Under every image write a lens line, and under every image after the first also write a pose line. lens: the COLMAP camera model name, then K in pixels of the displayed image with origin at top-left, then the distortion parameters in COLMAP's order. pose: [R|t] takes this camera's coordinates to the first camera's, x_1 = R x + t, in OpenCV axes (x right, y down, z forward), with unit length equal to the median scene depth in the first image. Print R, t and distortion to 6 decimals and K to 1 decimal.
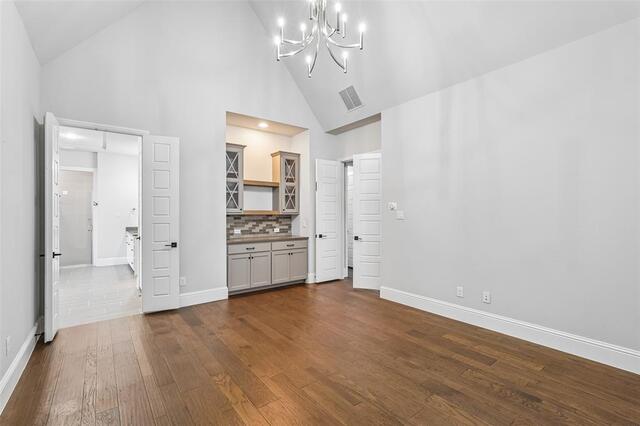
lens RADIAL K [[286.0, 0, 316.3], [0, 286.0, 211.6], [0, 0, 1]] dist [0.001099, 0.001128]
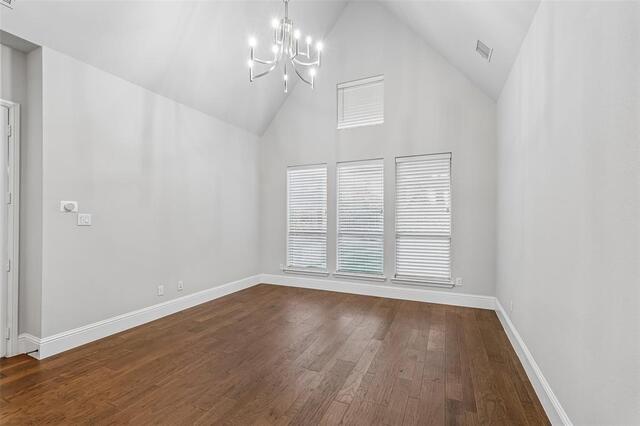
lens RADIAL K [[286.0, 0, 317.3], [0, 286.0, 216.8], [0, 0, 1]] dist [0.001099, 0.001128]
pose [[-0.468267, 0.005560, 0.883570, -0.778076], [-0.005253, 0.999945, -0.009076, 0.012572], [-0.883571, -0.008891, -0.468212, 1.069535]]
